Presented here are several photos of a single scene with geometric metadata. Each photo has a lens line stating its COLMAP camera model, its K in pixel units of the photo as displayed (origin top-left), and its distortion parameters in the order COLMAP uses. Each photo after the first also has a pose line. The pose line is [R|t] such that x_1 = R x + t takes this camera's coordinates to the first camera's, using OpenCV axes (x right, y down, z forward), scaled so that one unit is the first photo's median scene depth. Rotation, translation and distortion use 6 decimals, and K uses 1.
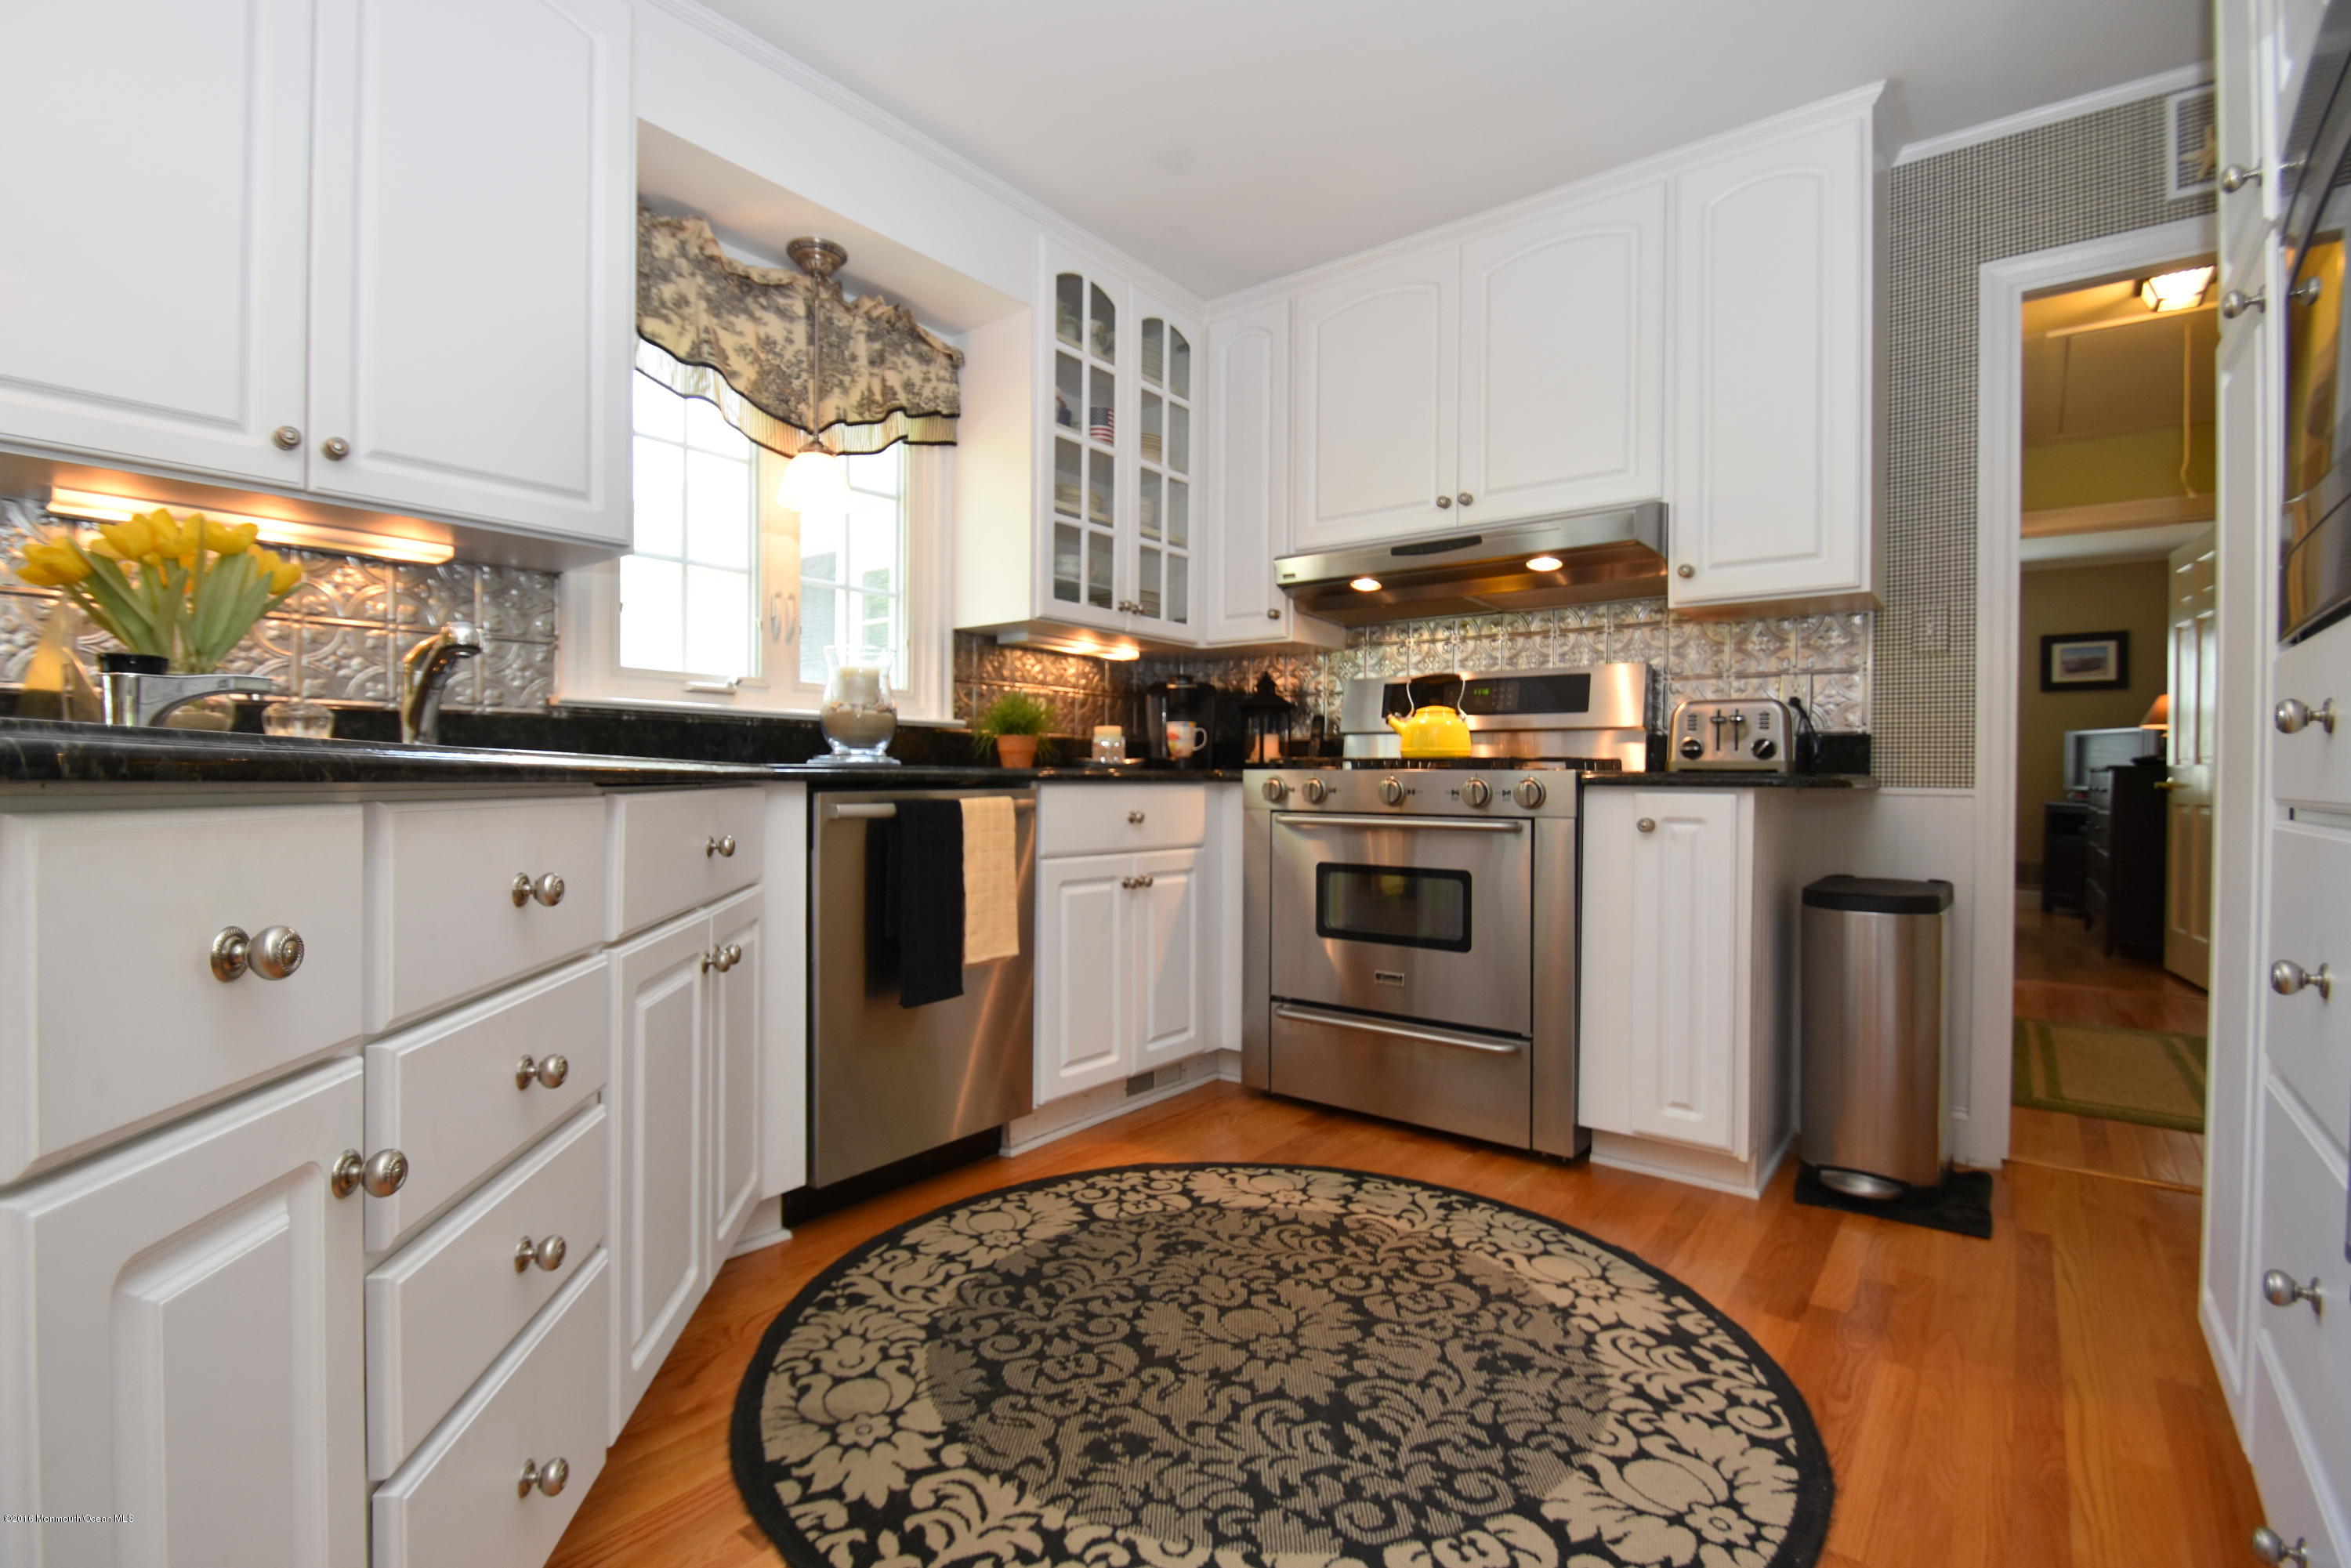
lens RADIAL K [[1062.7, 0, 1136.3], [0, 1062.7, 782.7], [0, 0, 1]] dist [0.015899, -0.016141]
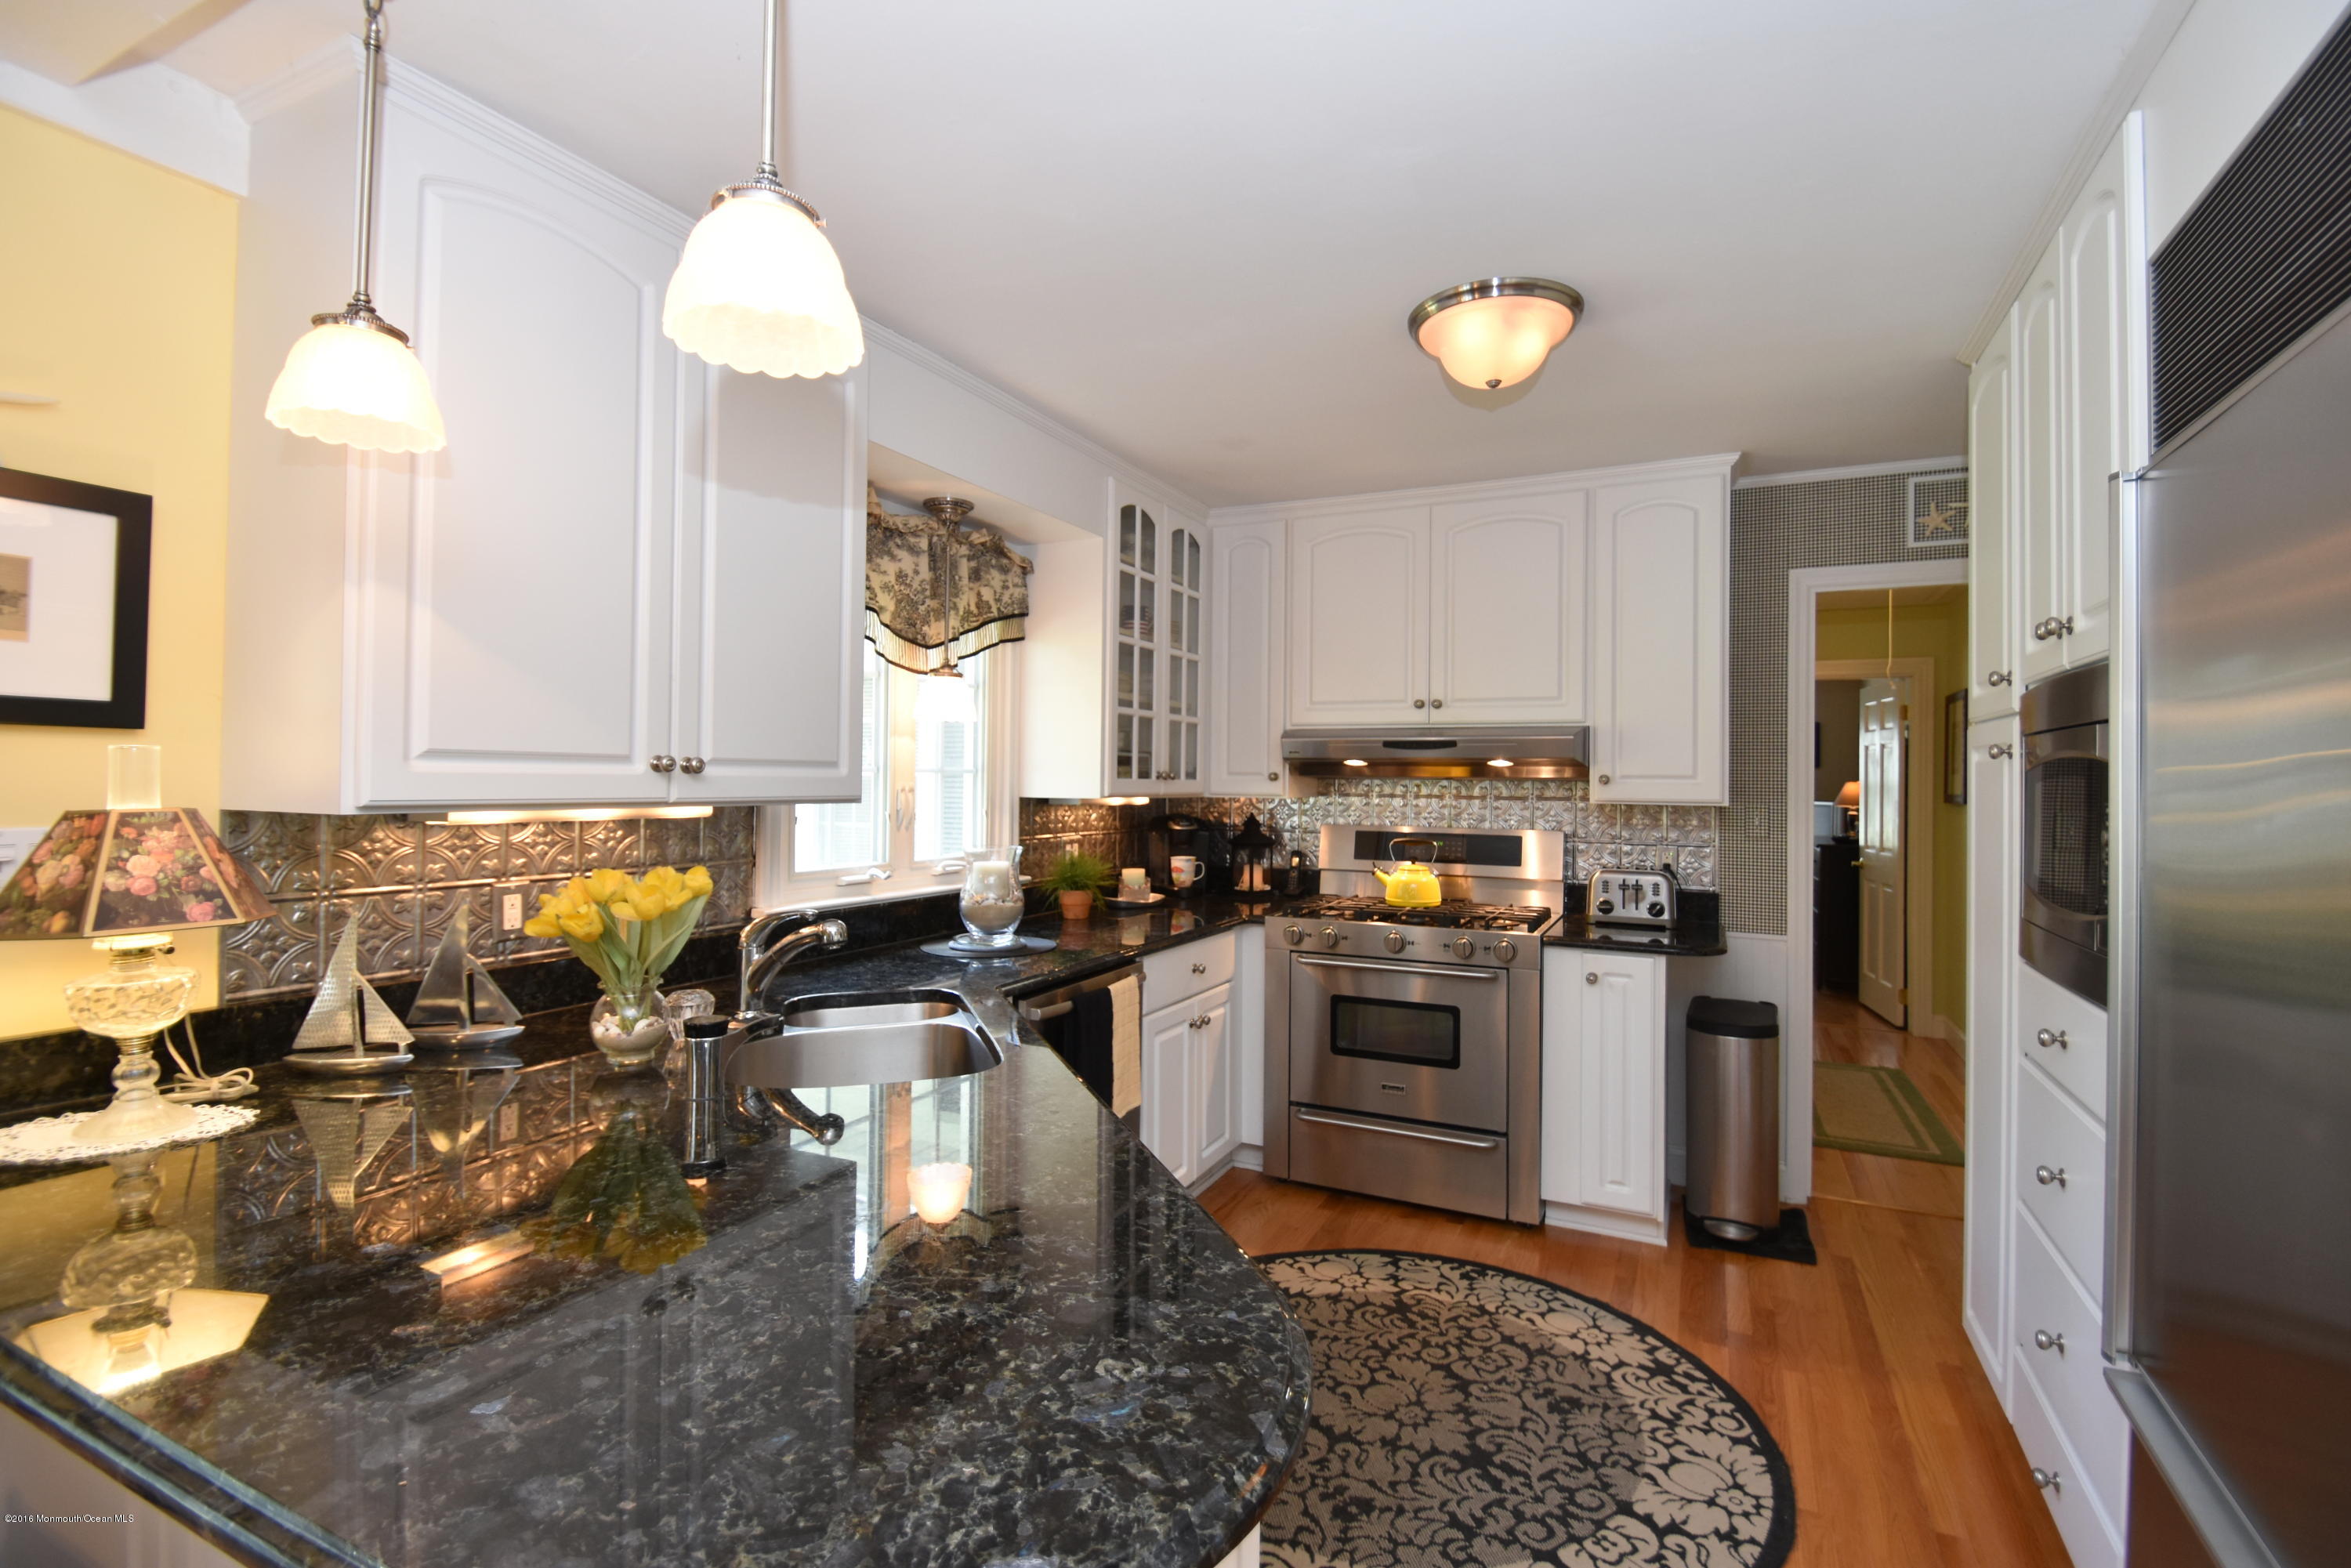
lens RADIAL K [[1057.3, 0, 1175.3], [0, 1057.3, 763.6], [0, 0, 1]] dist [0.018567, -0.018020]
pose [[0.973343, 0.004365, 0.229312, -0.365490], [-0.001003, 0.999890, -0.014778, -0.220325], [-0.229351, 0.014154, 0.973241, -0.212519]]
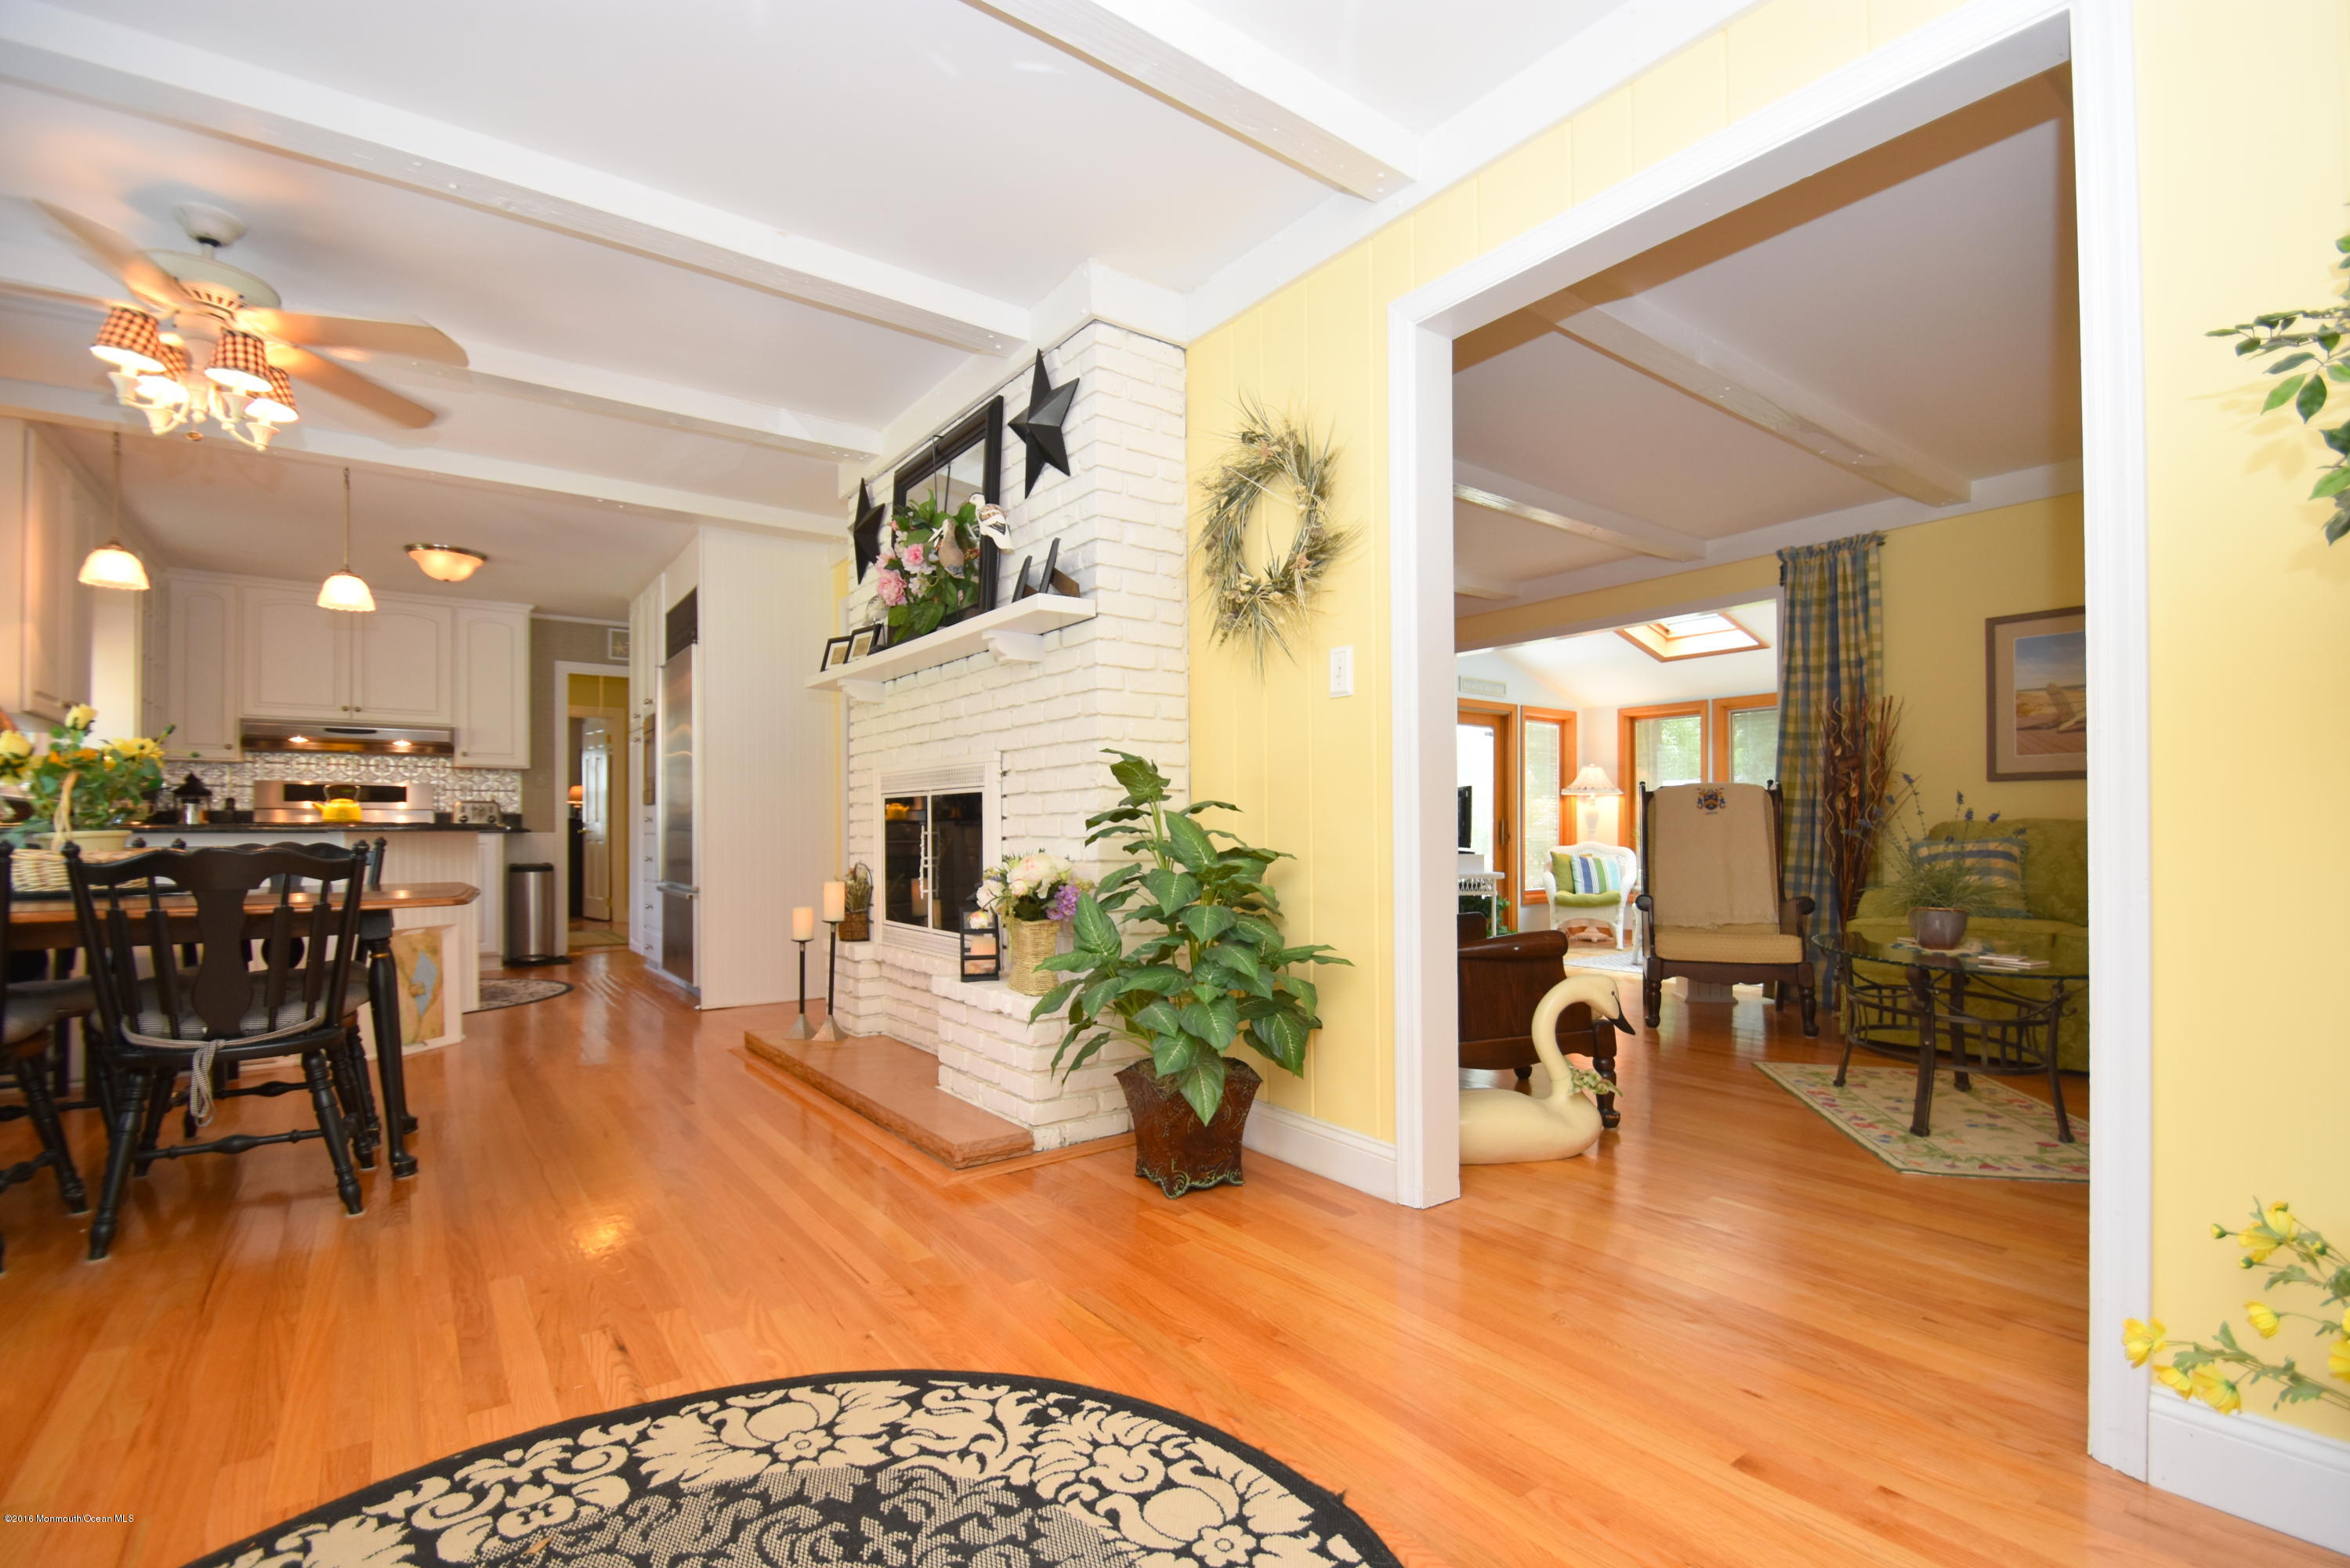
lens RADIAL K [[1096.1, 0, 1271.0], [0, 1096.1, 804.5], [0, 0, 1]] dist [0.014036, -0.020854]
pose [[0.200076, 0.008939, 0.979740, -2.026519], [0.006442, 0.999925, -0.010439, -0.029829], [-0.979759, 0.008400, 0.200004, -1.762287]]
